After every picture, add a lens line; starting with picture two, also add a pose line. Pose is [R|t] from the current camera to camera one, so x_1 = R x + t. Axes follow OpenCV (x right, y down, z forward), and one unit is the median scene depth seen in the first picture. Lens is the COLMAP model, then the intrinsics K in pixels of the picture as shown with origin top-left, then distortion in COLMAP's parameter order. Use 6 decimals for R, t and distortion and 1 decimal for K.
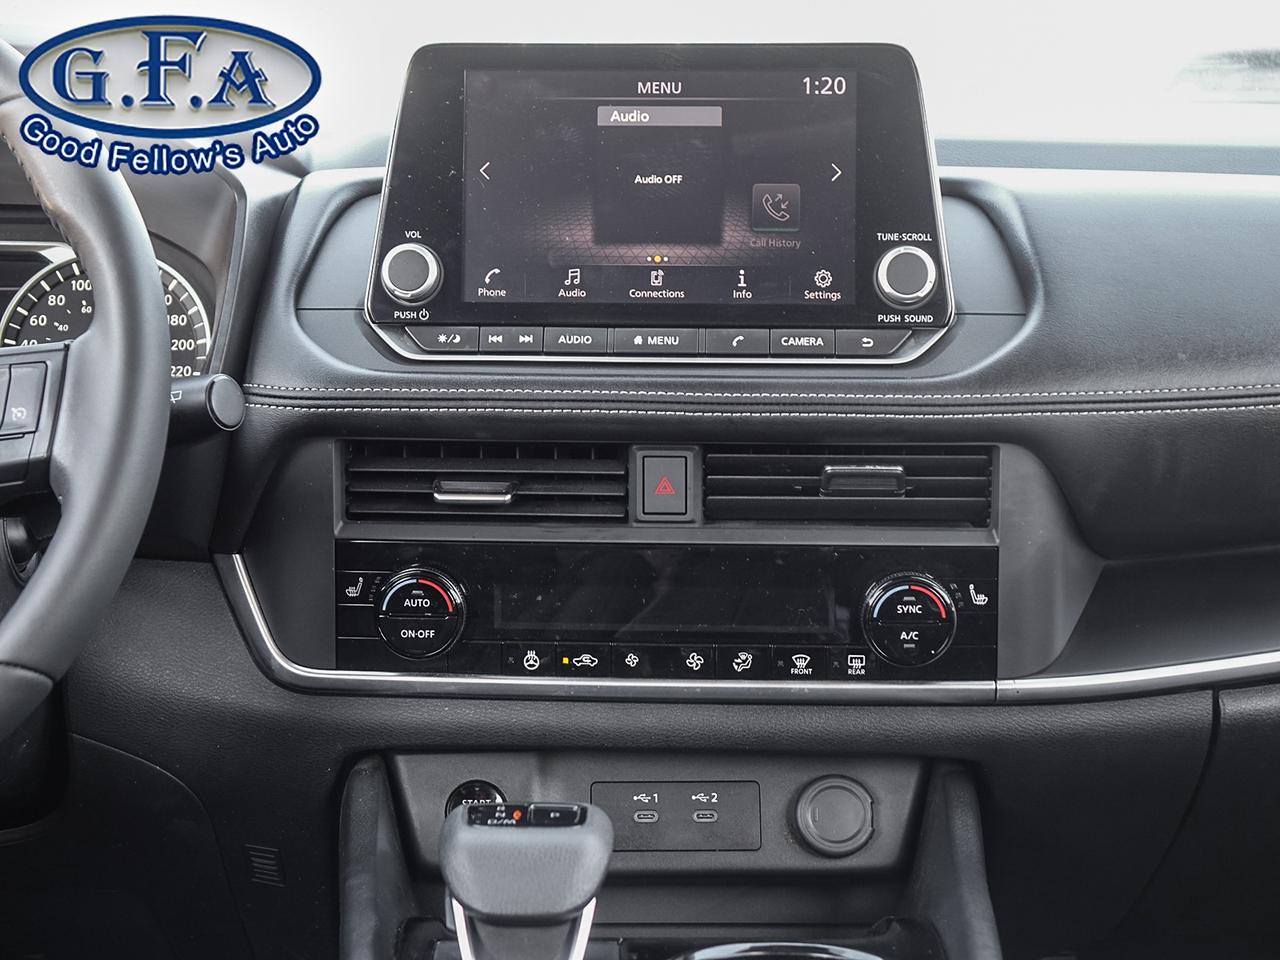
lens RADIAL K [[2371.1, 0, 637.8], [0, 2371.1, 476.5], [0, 0, 1]] dist [-0.002360, 0.000000]
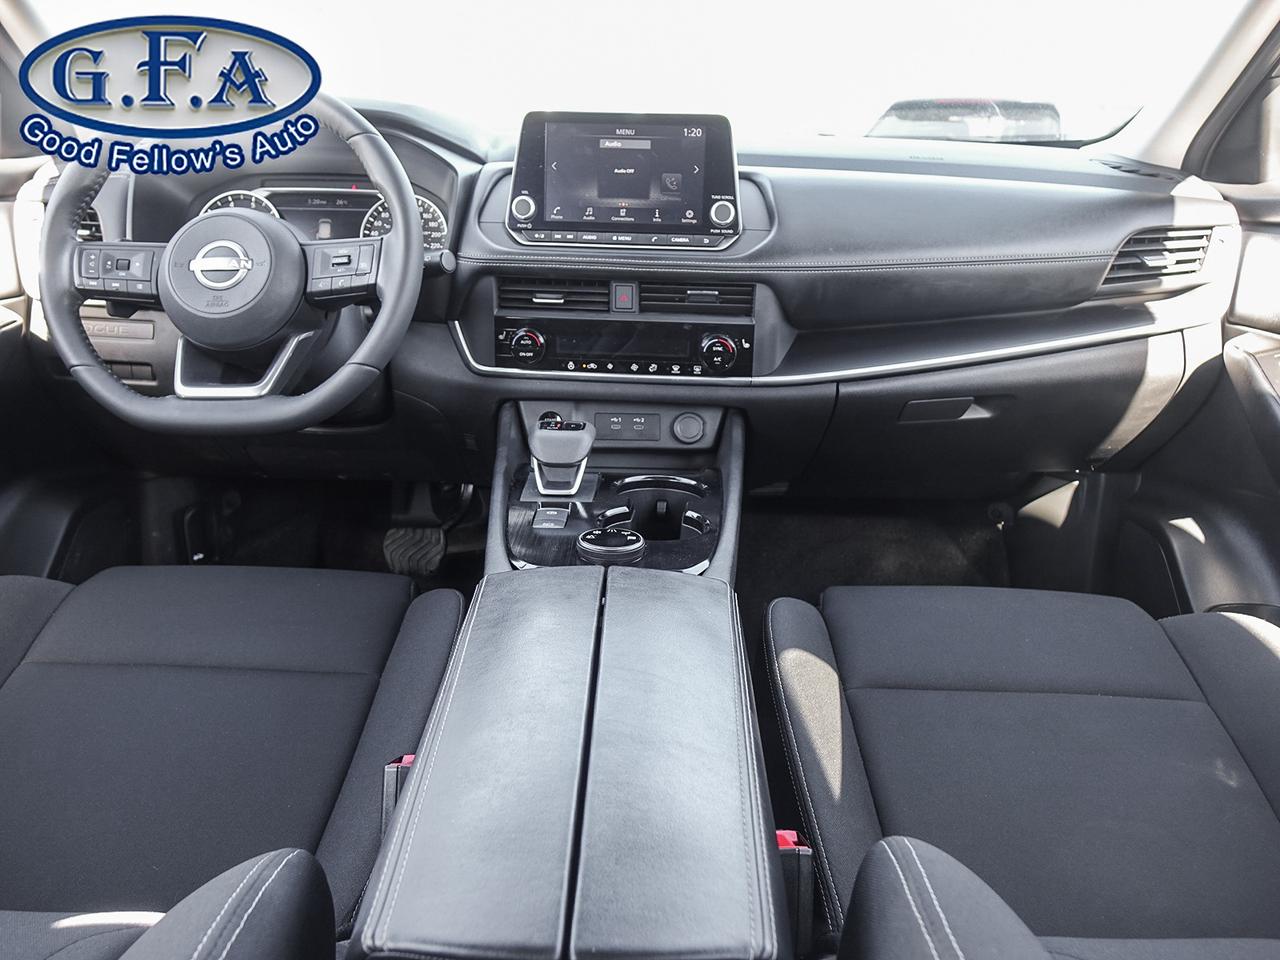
lens RADIAL K [[977.8, 0, 639.6], [0, 977.8, 476.1], [0, 0, 1]] dist [0.007185, -0.009805]
pose [[0.999691, 0.022448, -0.010683, 0.043144], [-0.019949, 0.980781, 0.194091, -0.011998], [0.014835, -0.193818, 0.980925, -0.060135]]
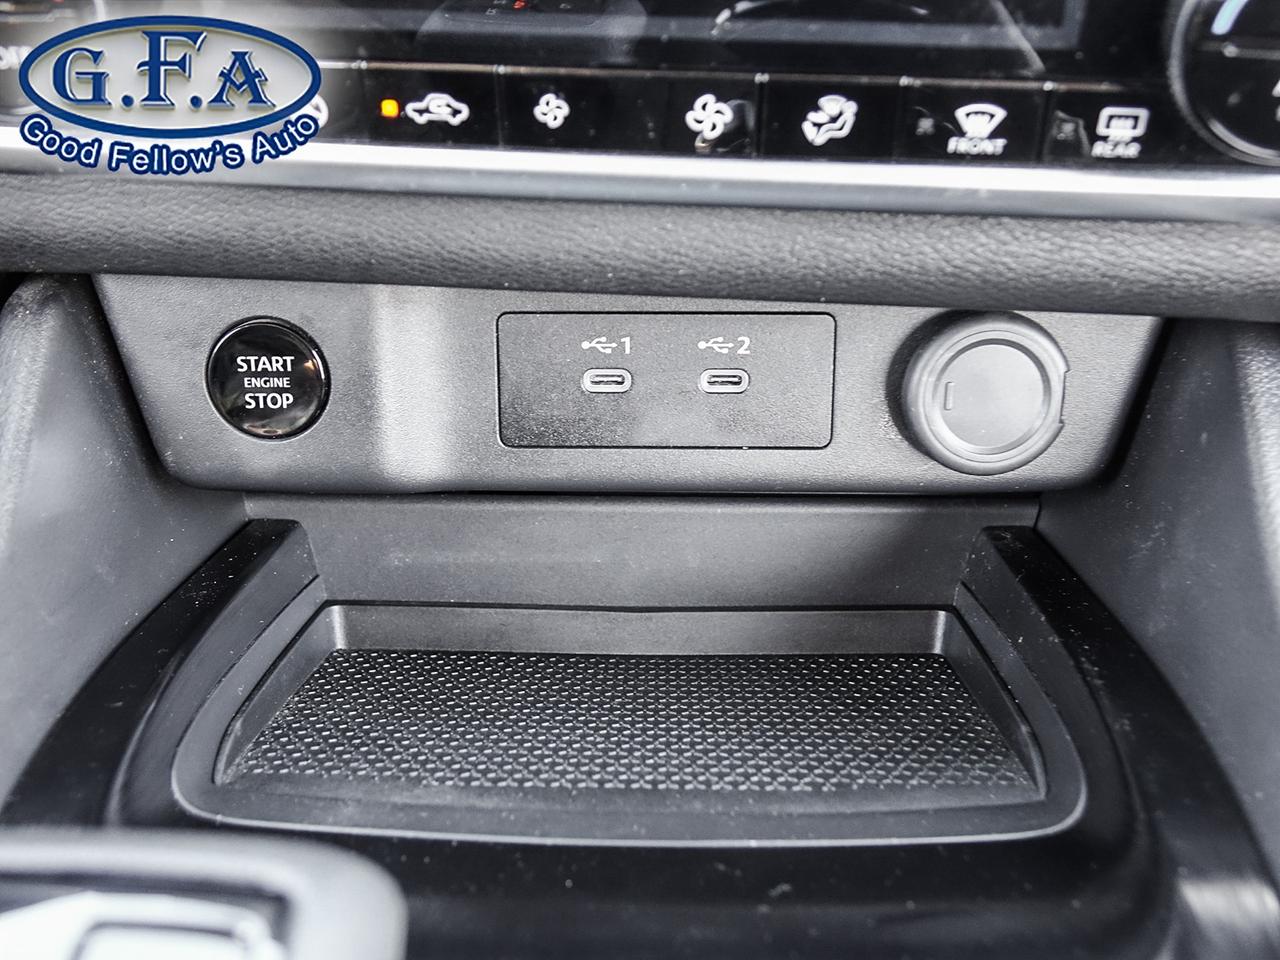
lens RADIAL K [[1282.2, 0, 634.6], [0, 1282.2, 479.6], [0, 0, 1]] dist [-0.051496, 0.000000]
pose [[0.999216, 0.014589, -0.036802, 0.020247], [0.007606, 0.841551, 0.540123, 0.013632], [0.038850, -0.539980, 0.840781, 0.780165]]
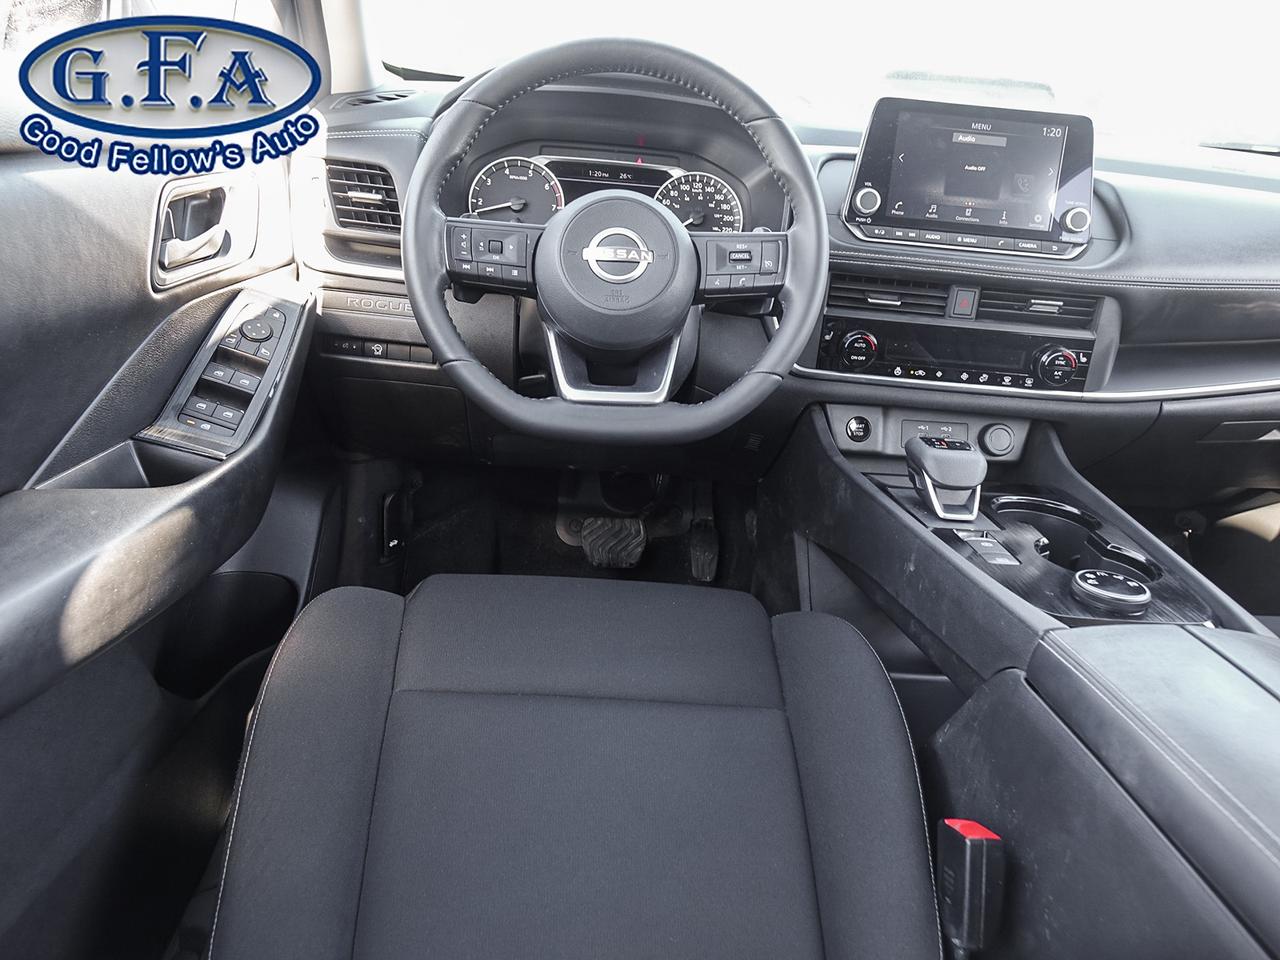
lens RADIAL K [[977.8, 0, 640.1], [0, 977.8, 473.7], [0, 0, 1]] dist [0.007185, -0.009805]
pose [[0.994771, 0.059232, 0.083198, -0.383168], [-0.077462, 0.968494, 0.236681, -0.037375], [-0.066558, -0.241889, 0.968019, 0.021797]]
